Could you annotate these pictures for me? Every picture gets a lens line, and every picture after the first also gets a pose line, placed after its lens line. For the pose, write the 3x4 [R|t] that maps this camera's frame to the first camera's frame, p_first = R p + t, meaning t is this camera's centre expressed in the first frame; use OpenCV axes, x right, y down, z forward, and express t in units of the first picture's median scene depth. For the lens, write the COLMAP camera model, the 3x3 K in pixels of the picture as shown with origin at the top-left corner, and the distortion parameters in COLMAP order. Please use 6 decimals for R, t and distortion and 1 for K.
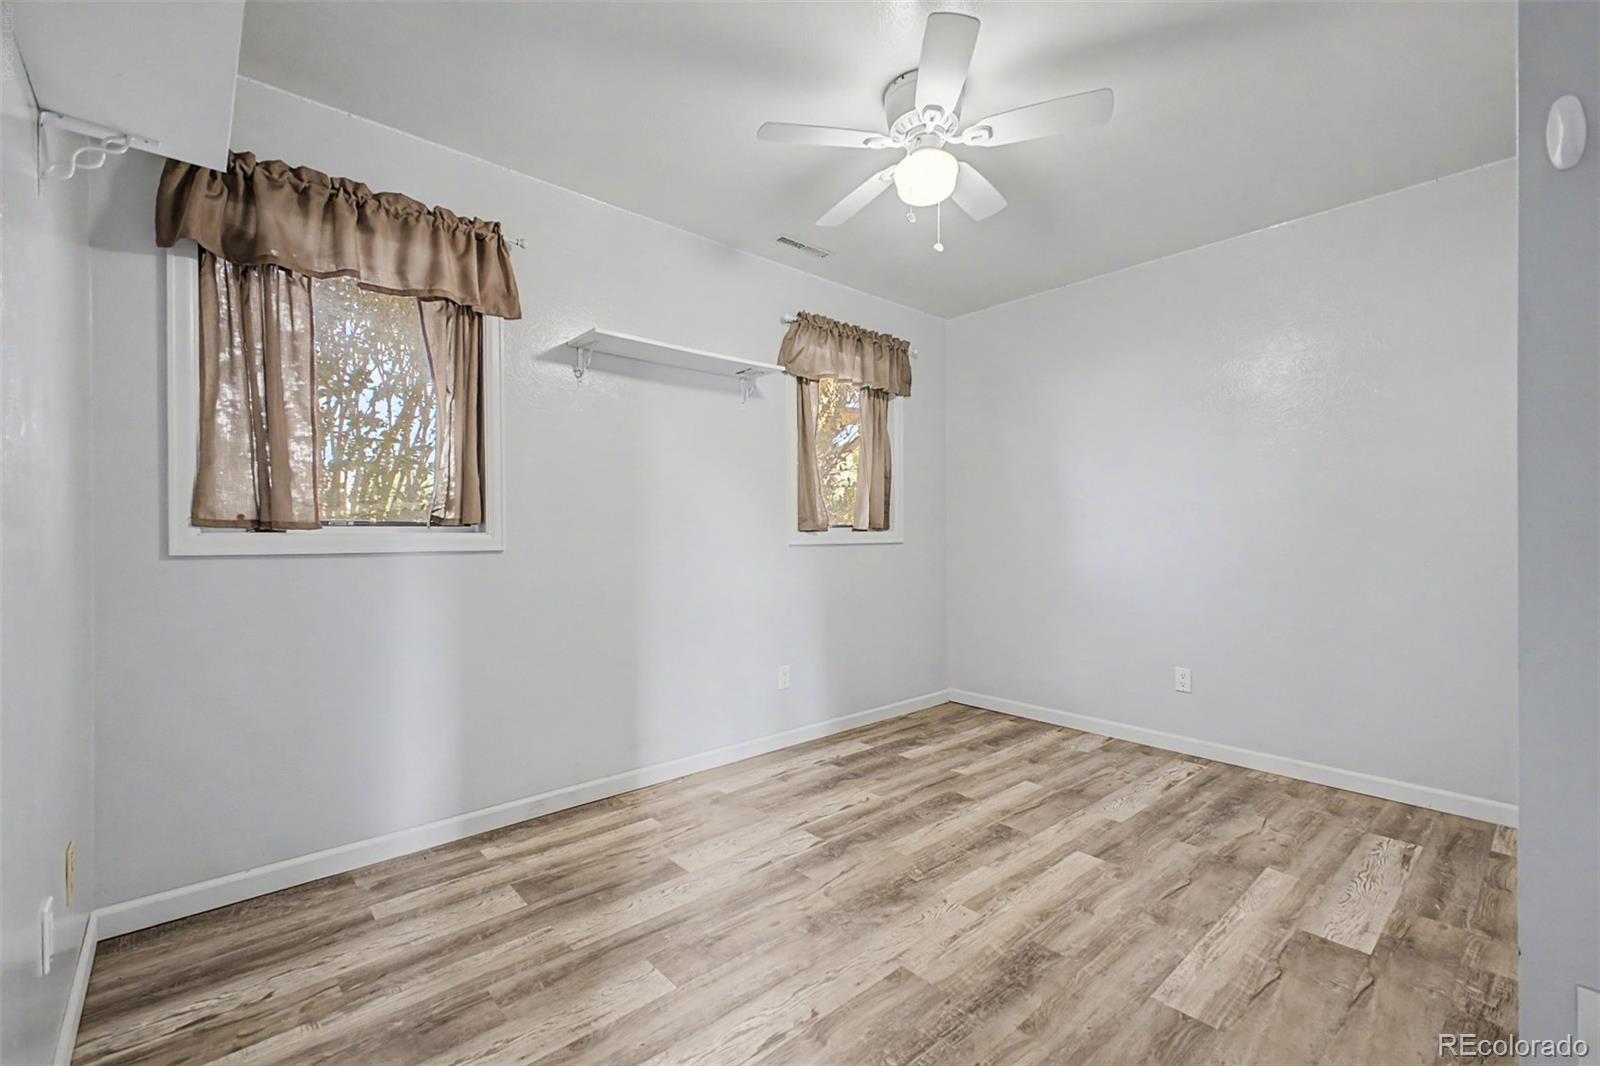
lens RADIAL K [[675.5, 0, 797.3], [0, 675.5, 528.2], [0, 0, 1]] dist [-0.000780, -0.000222]
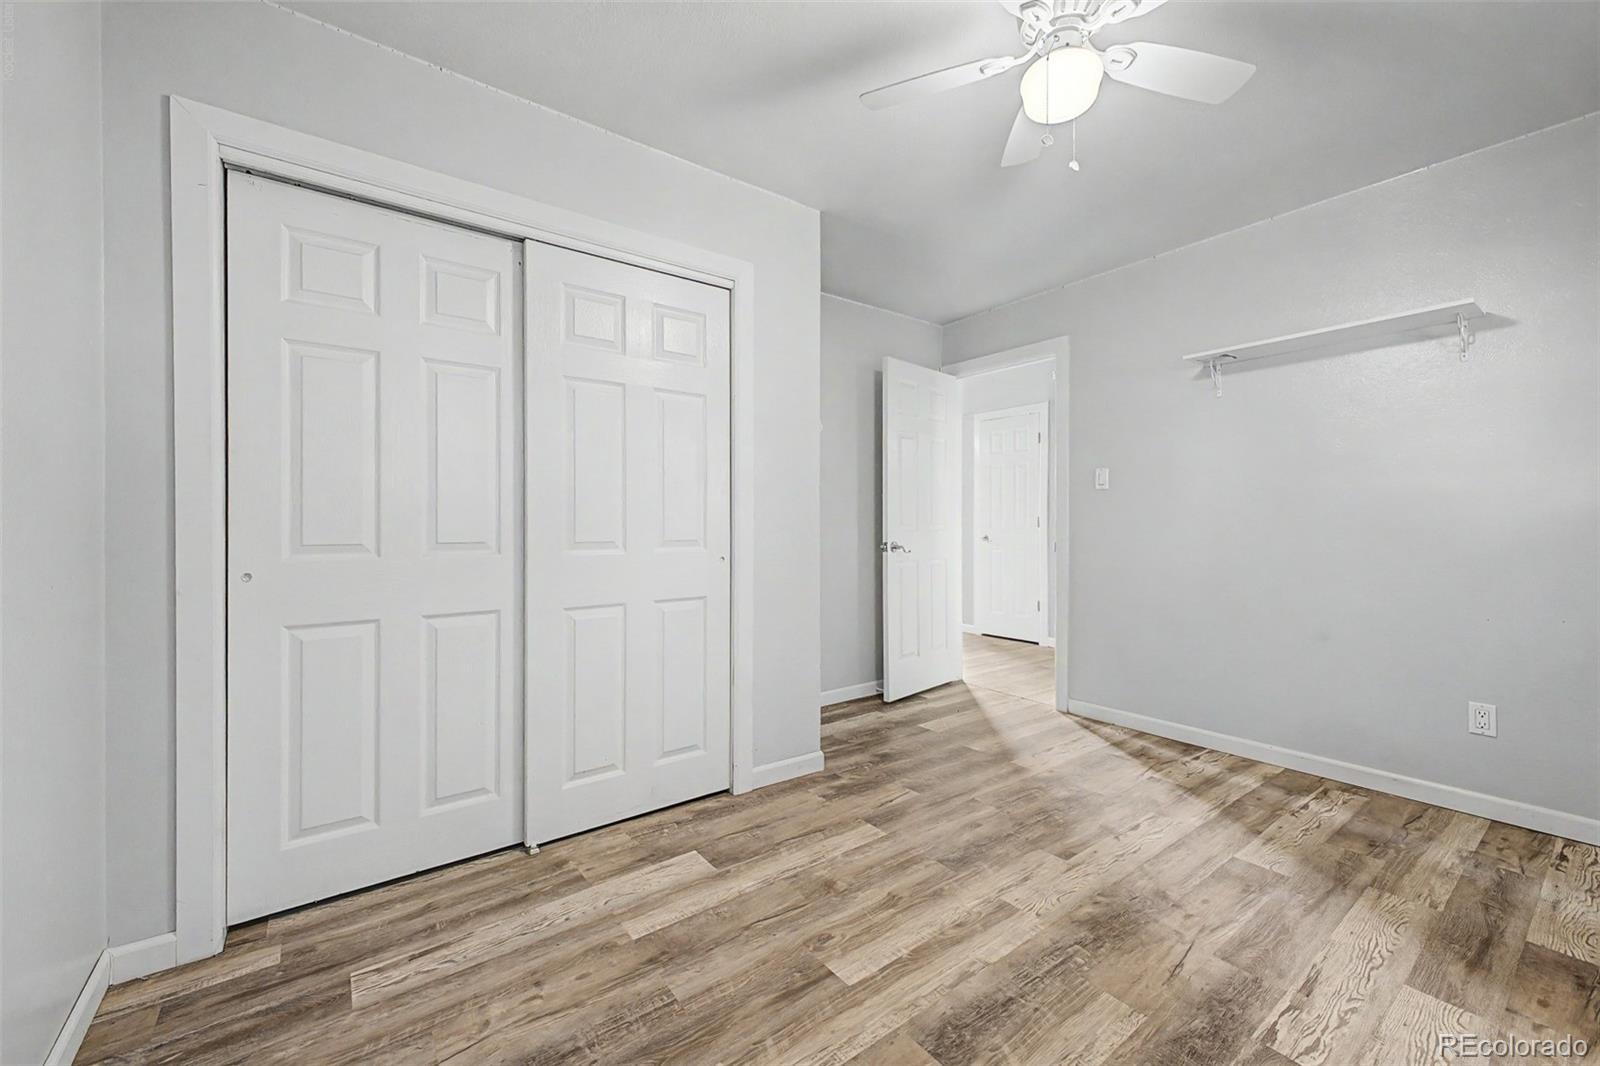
lens RADIAL K [[631.7, 0, 799.9], [0, 631.7, 529.2], [0, 0, 1]] dist [0.022965, -0.006861]
pose [[-0.996757, 0.005911, 0.080251, 0.487008], [0.005849, 0.999982, -0.001010, 0.015192], [-0.080256, -0.000537, -0.996774, 1.959985]]
